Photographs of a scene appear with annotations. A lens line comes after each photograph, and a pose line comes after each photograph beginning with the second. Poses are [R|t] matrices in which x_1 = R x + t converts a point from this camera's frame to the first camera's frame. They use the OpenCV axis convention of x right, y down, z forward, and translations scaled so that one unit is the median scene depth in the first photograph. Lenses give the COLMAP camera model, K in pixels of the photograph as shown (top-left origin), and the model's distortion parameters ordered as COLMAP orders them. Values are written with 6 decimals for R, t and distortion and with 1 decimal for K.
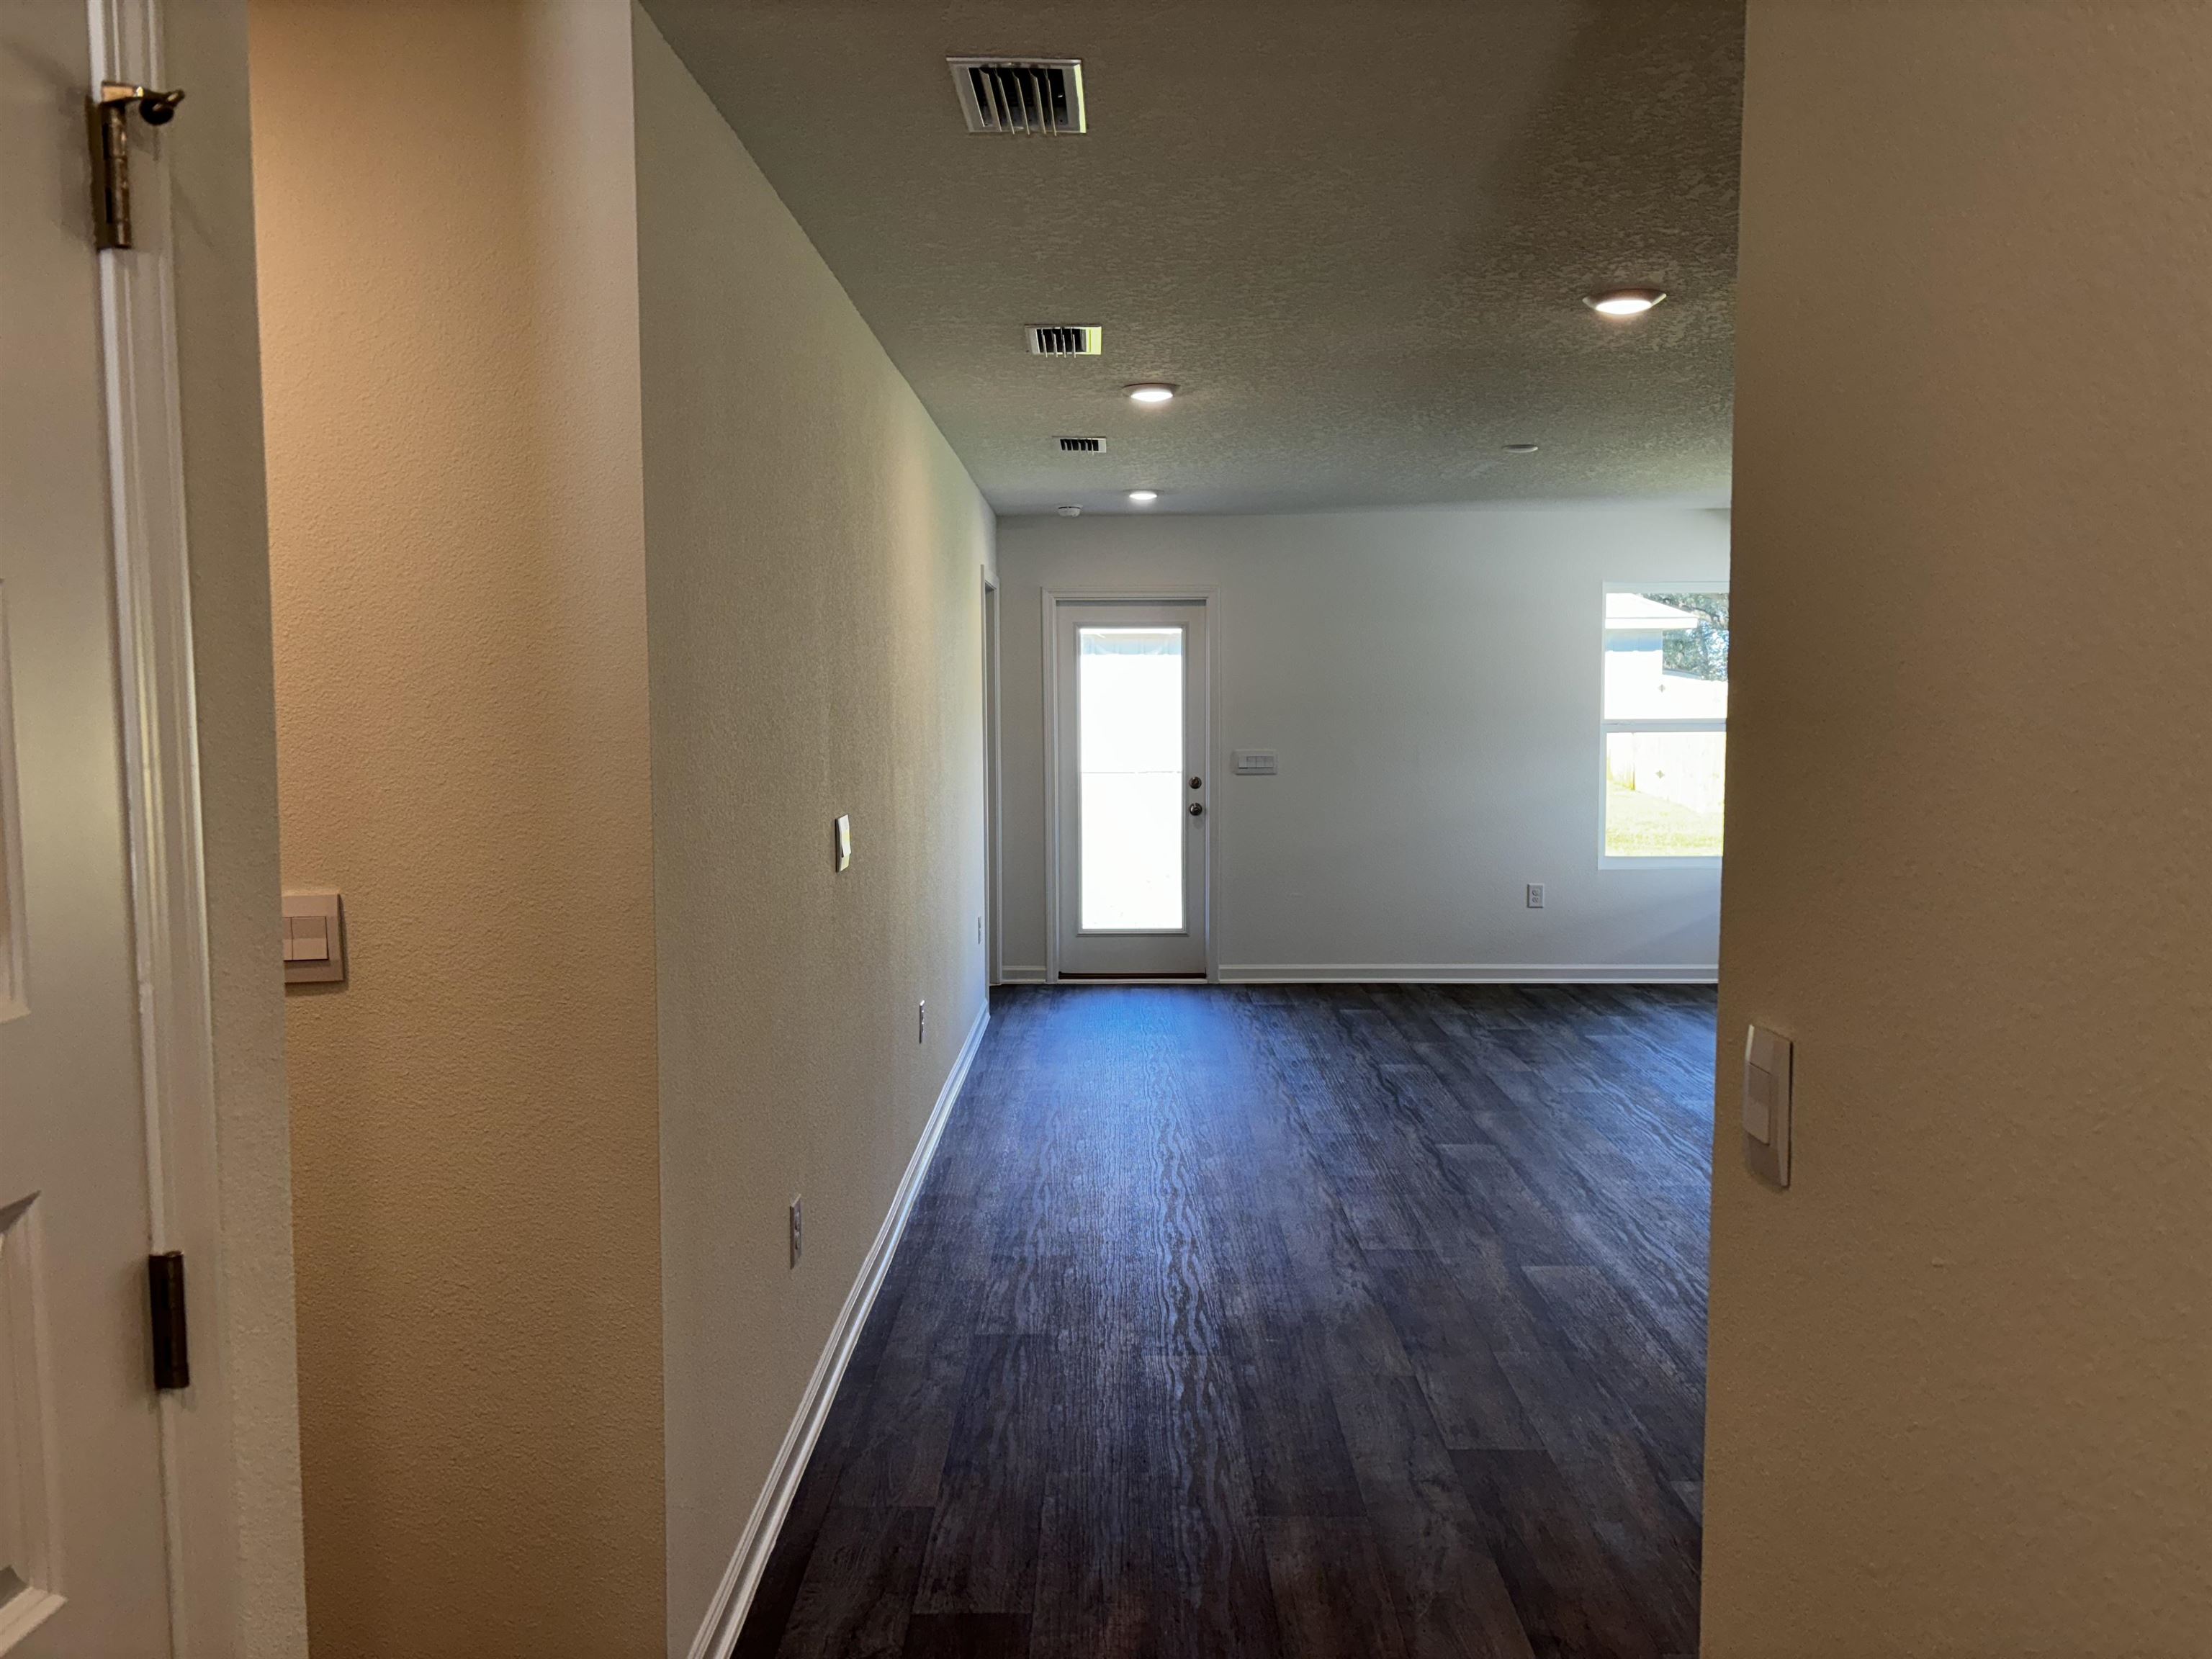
lens RADIAL K [[1660.0, 0, 1106.8], [0, 1660.0, 823.1], [0, 0, 1]] dist [0.034389, -0.023602]
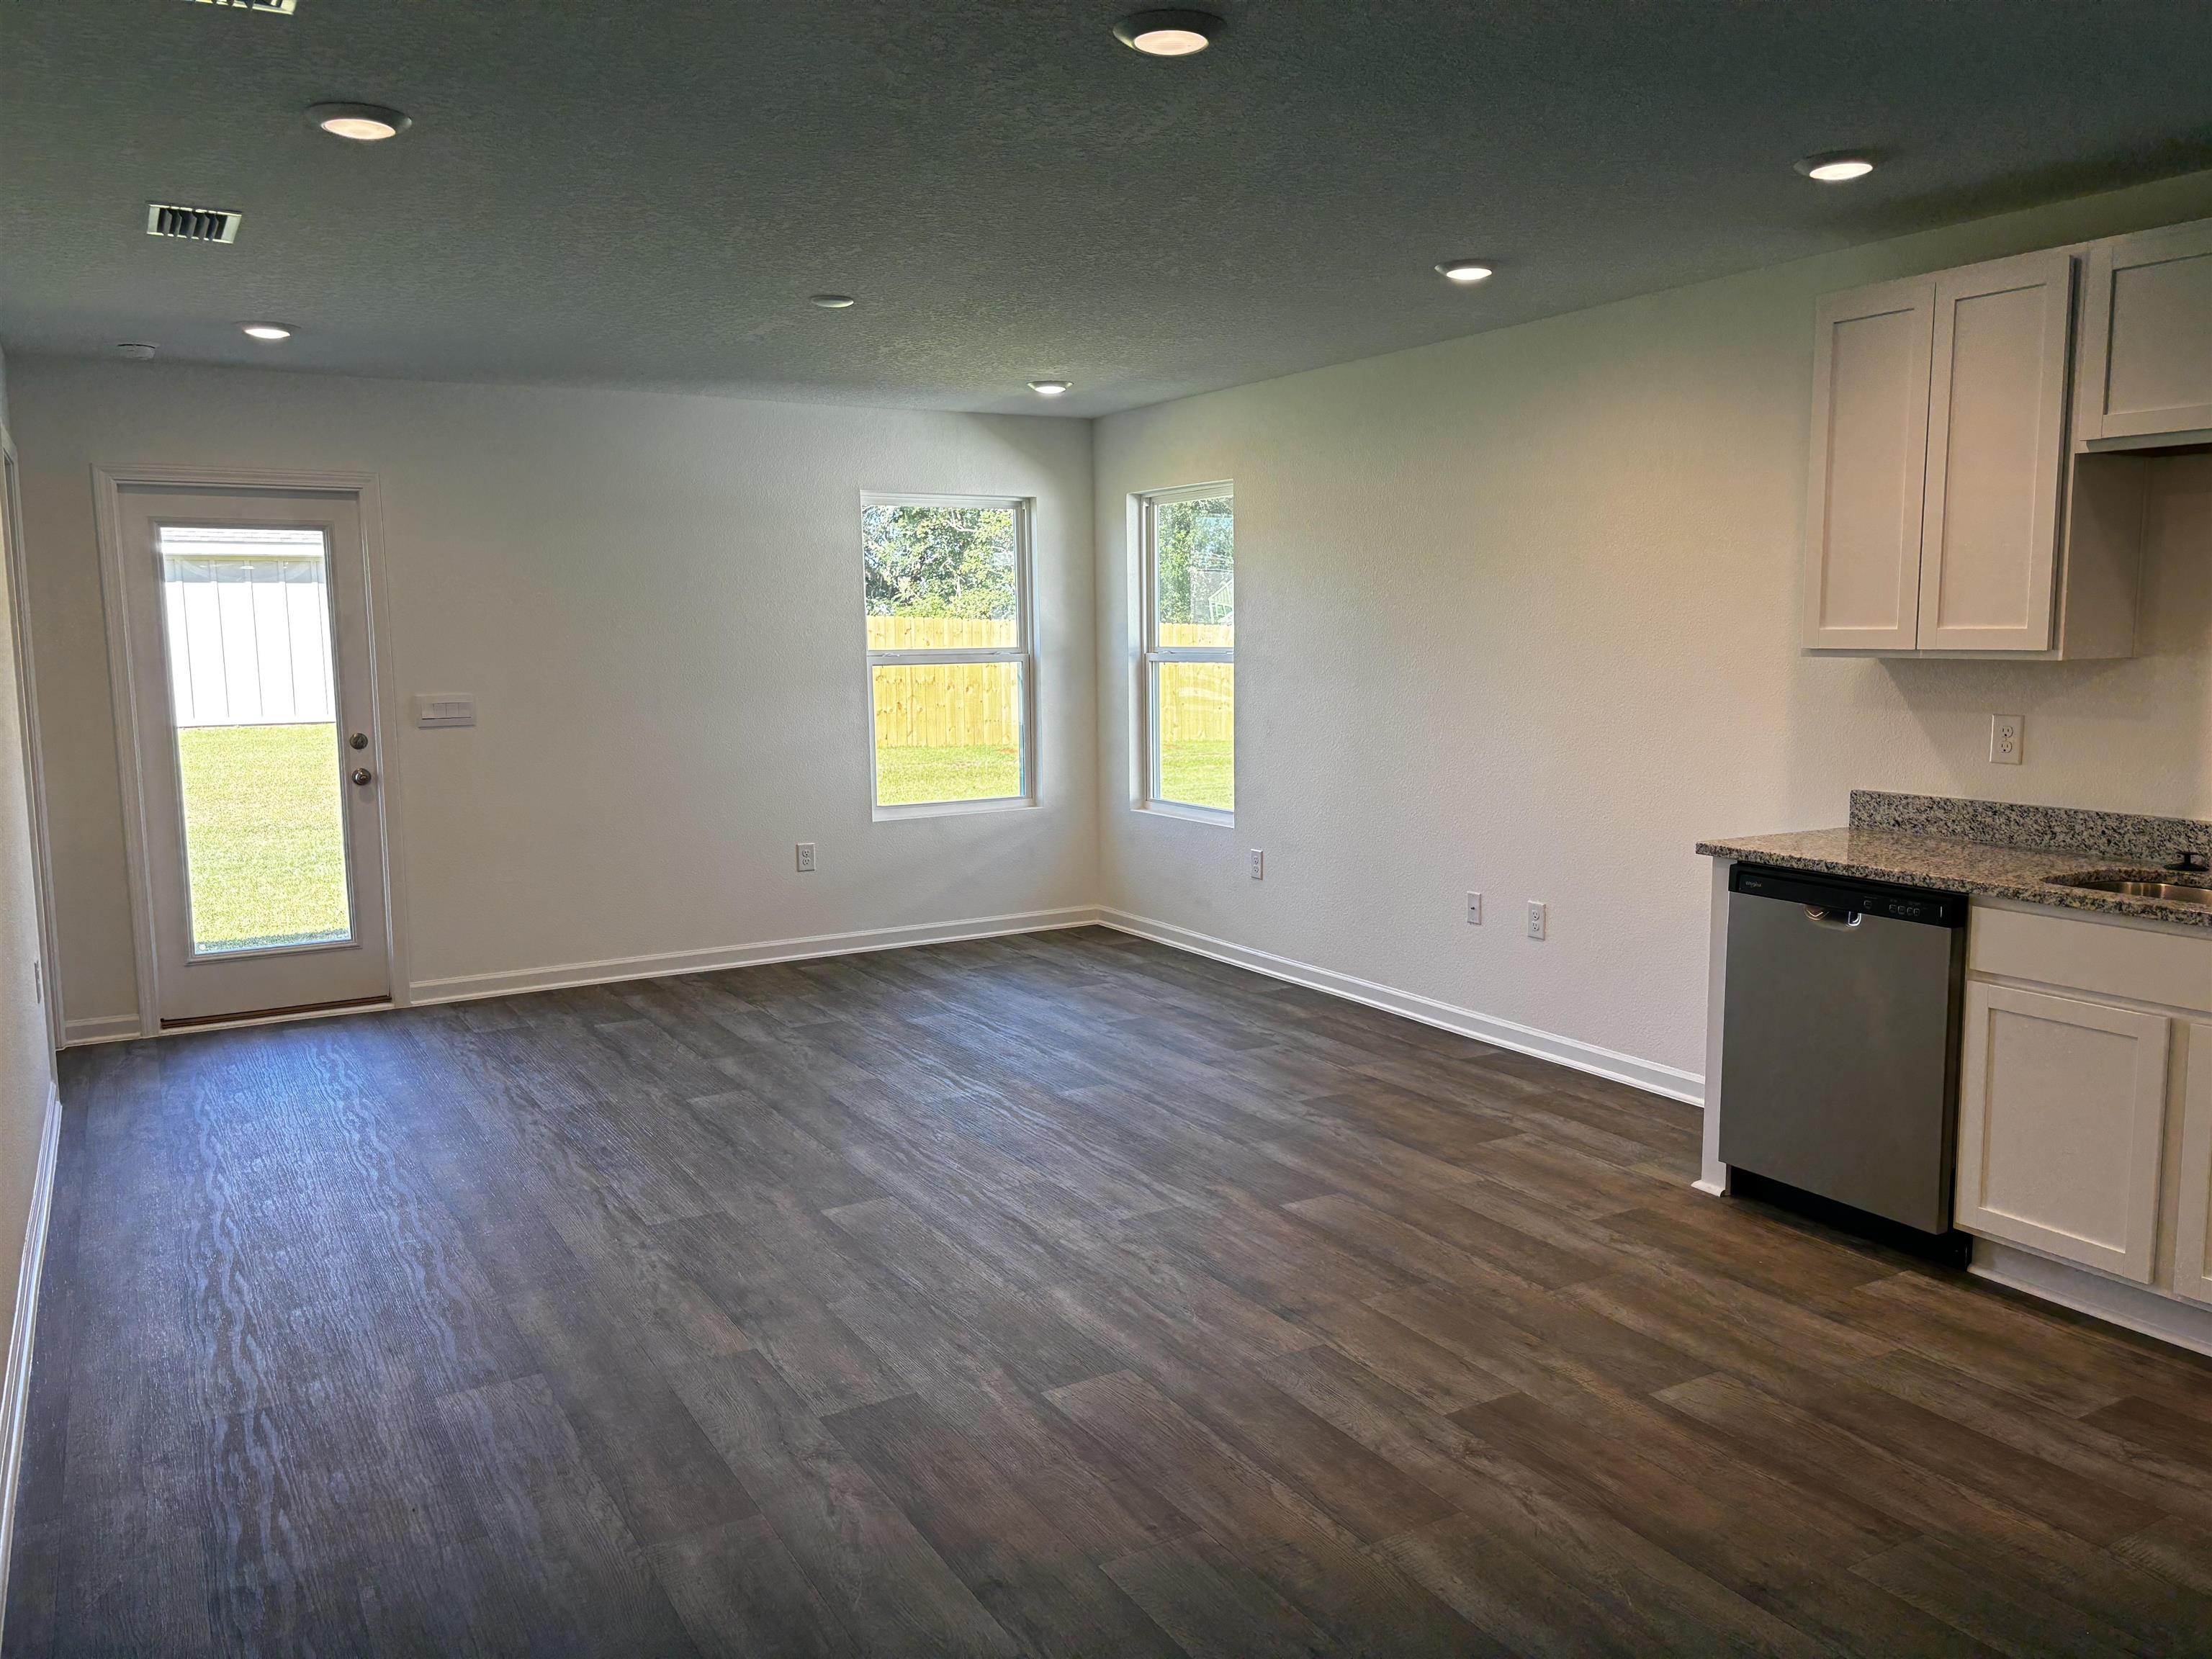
lens RADIAL K [[1660.0, 0, 1123.2], [0, 1660.0, 820.4], [0, 0, 1]] dist [0.034389, -0.023602]
pose [[0.852941, -0.068856, 0.517447, -0.046611], [0.049047, 0.997448, 0.051882, -0.012099], [-0.519699, -0.018873, 0.854141, 0.202114]]
